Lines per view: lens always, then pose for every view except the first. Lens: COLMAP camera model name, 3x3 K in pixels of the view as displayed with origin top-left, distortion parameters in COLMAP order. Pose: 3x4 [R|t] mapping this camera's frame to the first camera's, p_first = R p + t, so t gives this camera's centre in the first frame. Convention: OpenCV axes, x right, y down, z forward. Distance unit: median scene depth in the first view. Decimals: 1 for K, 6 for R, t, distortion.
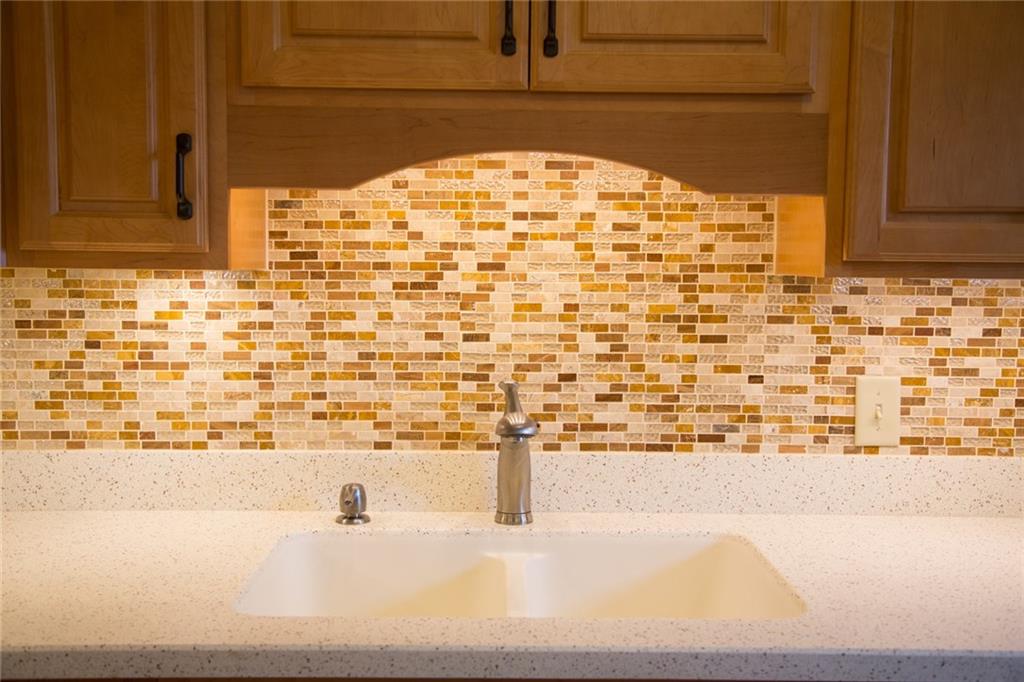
lens RADIAL K [[1082.9, 0, 508.5], [0, 1082.9, 340.4], [0, 0, 1]] dist [0.023333, 0.000000]
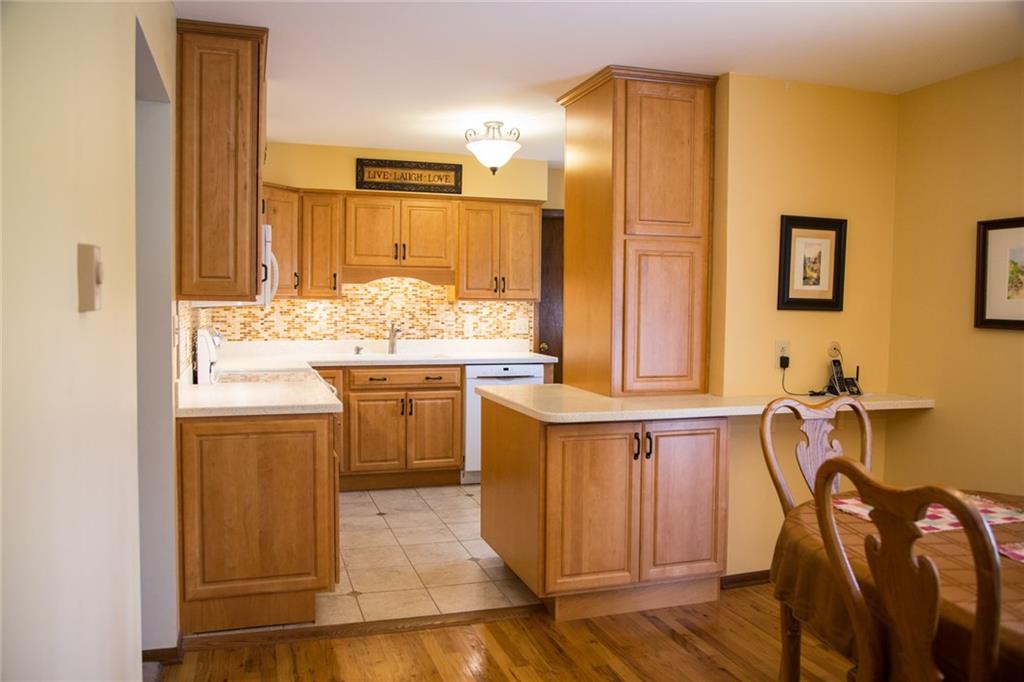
lens RADIAL K [[828.0, 0, 511.2], [0, 828.0, 341.3], [0, 0, 1]] dist [-0.012109, -0.001648]
pose [[0.952093, -0.017171, 0.305326, -0.580124], [0.023698, 0.999563, -0.017684, 0.184202], [-0.304888, 0.024072, 0.952084, -2.477358]]
